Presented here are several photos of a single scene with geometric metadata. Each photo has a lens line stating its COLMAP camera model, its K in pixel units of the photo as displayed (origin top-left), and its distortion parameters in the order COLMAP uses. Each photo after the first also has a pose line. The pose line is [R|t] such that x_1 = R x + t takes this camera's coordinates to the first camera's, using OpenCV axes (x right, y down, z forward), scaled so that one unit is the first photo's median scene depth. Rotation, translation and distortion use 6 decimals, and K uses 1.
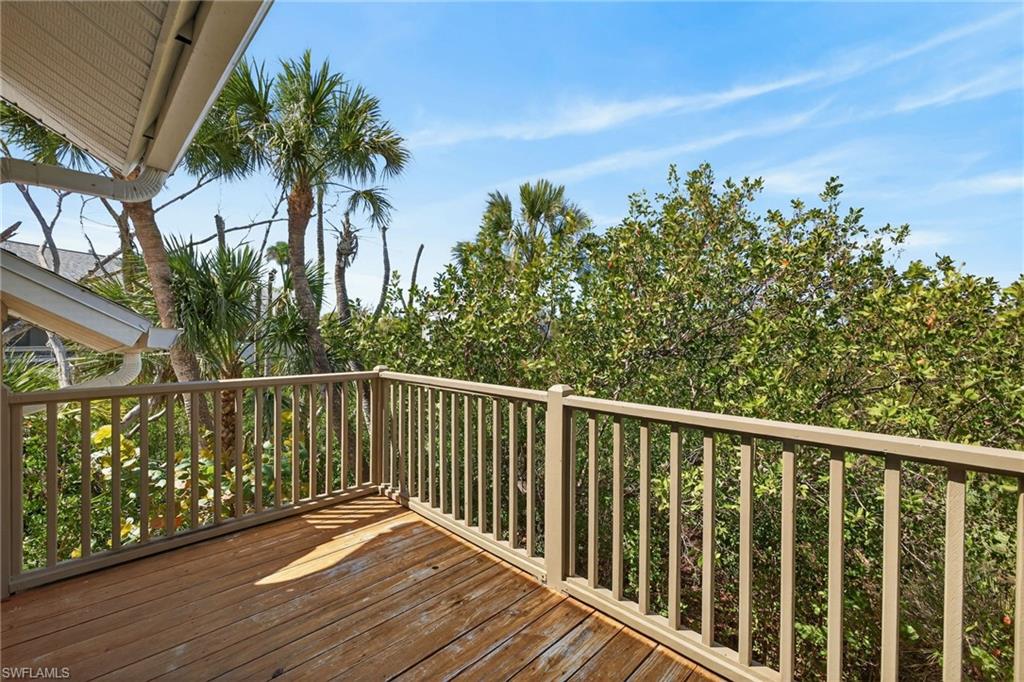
lens RADIAL K [[429.9, 0, 506.0], [0, 429.9, 345.5], [0, 0, 1]] dist [0.009326, -0.002562]
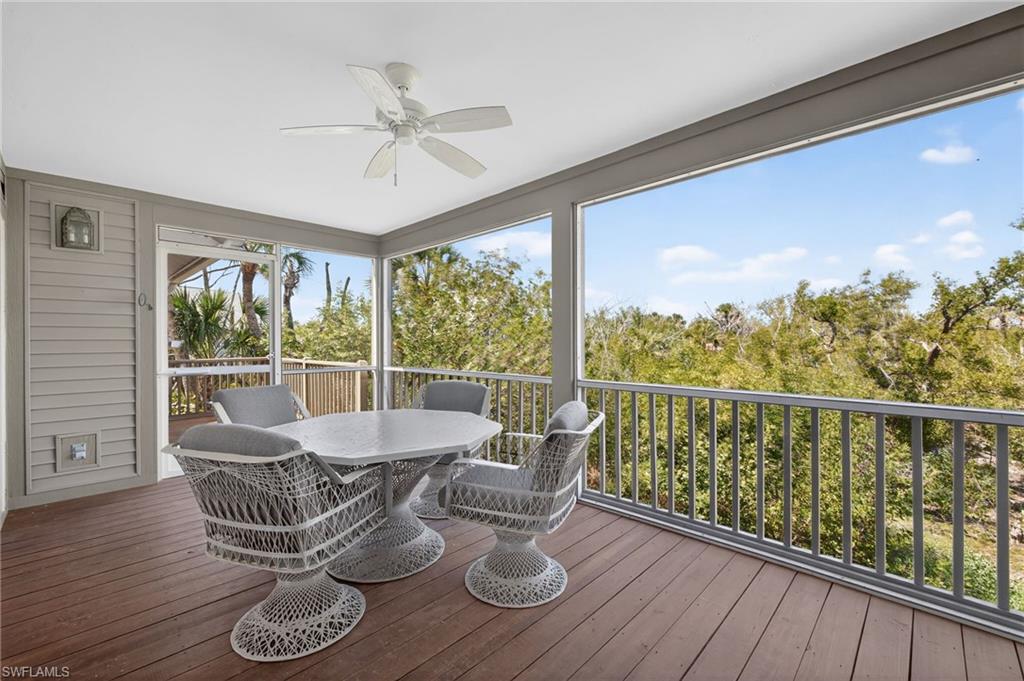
lens RADIAL K [[429.9, 0, 508.2], [0, 429.9, 345.3], [0, 0, 1]] dist [0.009326, -0.002562]
pose [[0.999895, -0.013415, 0.005465, 0.398083], [0.013474, 0.999850, -0.010850, 0.015850], [-0.005319, 0.010922, 0.999926, -0.531766]]
